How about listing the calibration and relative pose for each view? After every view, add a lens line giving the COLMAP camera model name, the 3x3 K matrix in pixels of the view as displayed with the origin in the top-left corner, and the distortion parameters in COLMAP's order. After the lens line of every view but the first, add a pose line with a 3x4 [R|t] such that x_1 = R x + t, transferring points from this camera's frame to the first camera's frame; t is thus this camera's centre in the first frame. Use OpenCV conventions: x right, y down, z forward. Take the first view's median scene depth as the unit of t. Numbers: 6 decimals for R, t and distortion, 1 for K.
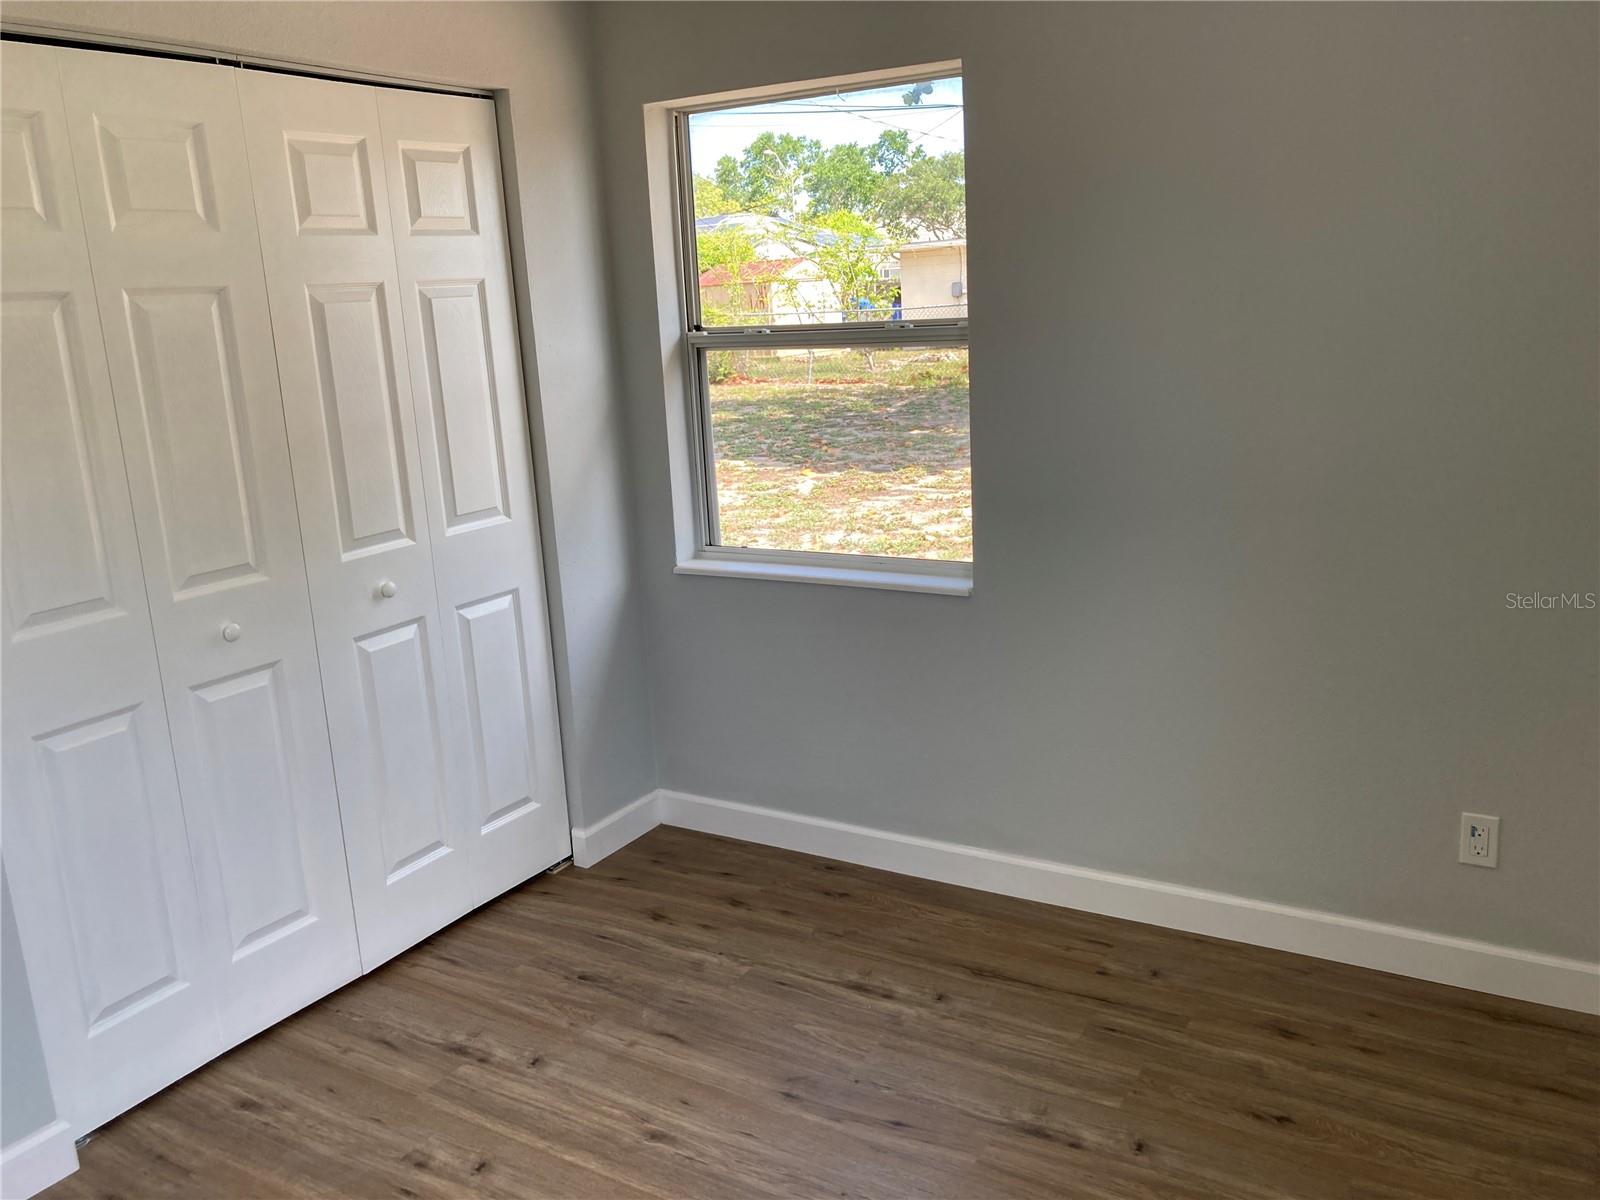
lens RADIAL K [[1320.3, 0, 800.0], [0, 1320.3, 600.0], [0, 0, 1]] dist [0.033060, -0.008338]
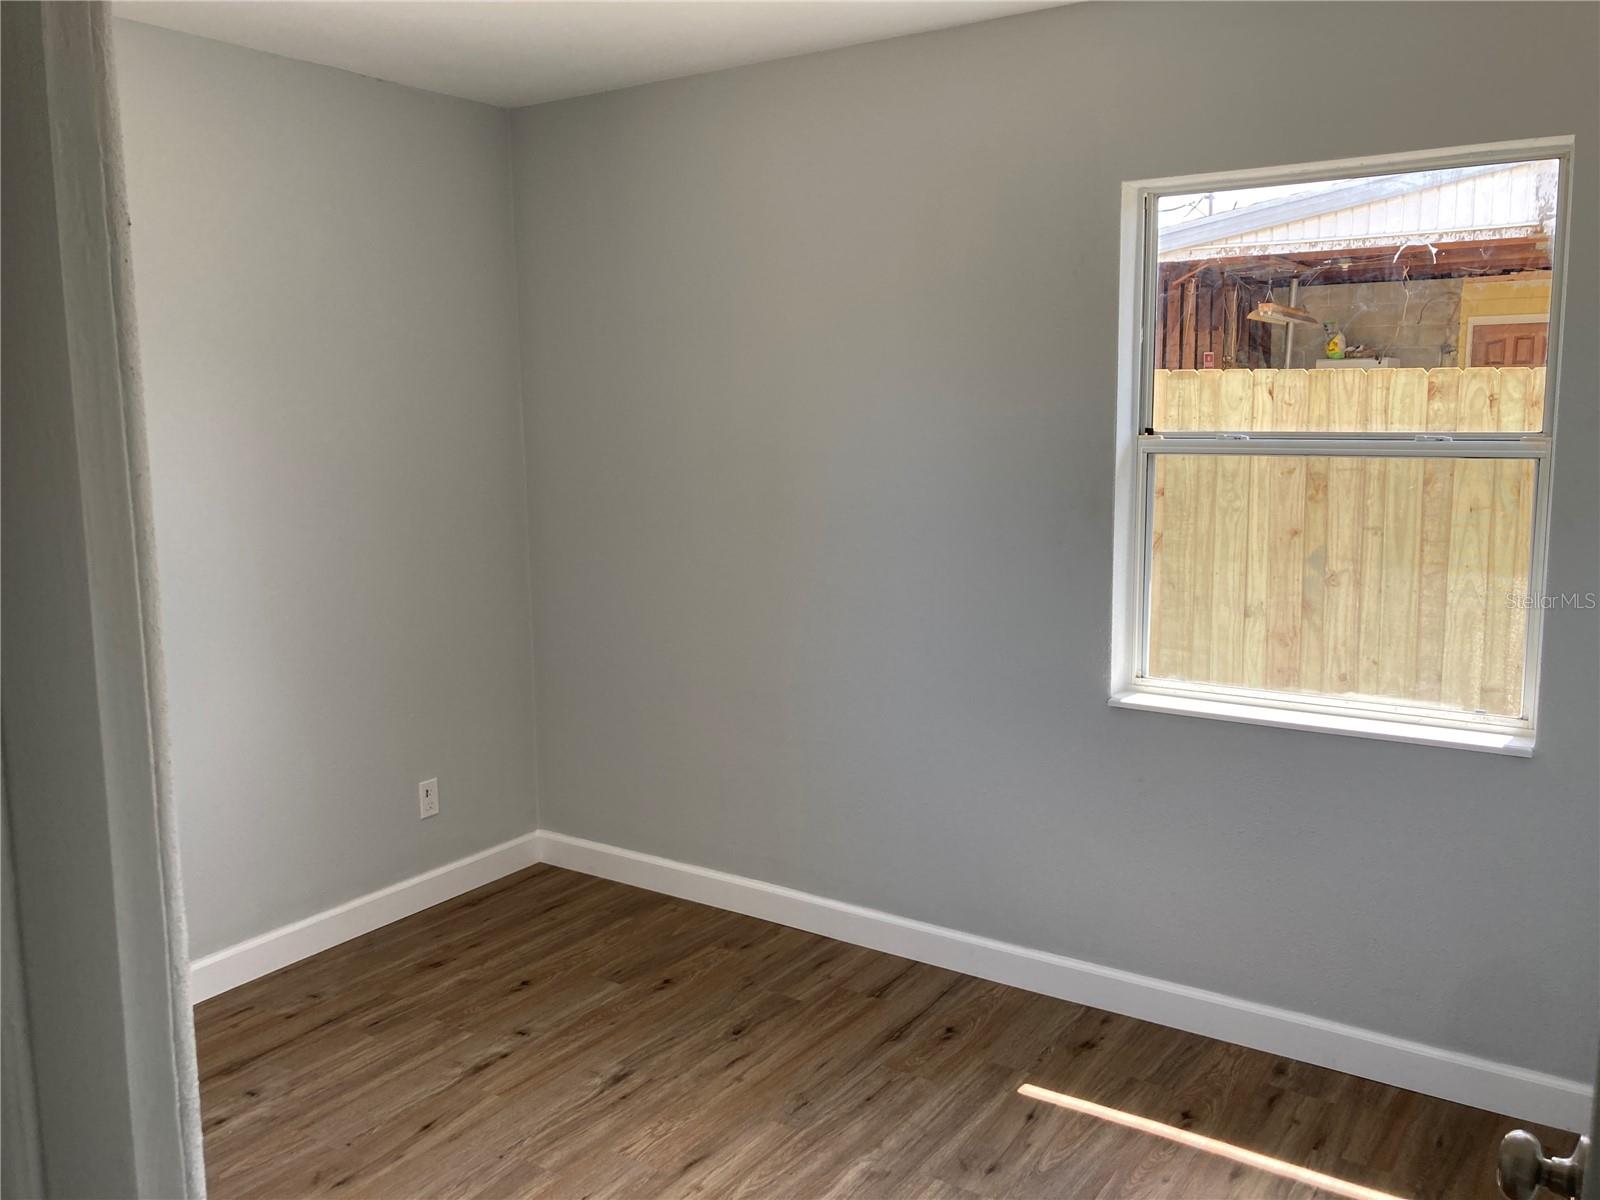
lens RADIAL K [[1320.3, 0, 800.0], [0, 1320.3, 600.0], [0, 0, 1]] dist [0.033060, -0.008338]
pose [[0.045606, -0.096644, 0.994274, -0.944305], [0.231599, 0.969214, 0.083585, -0.061658], [-0.971742, 0.226461, 0.066585, 0.478273]]
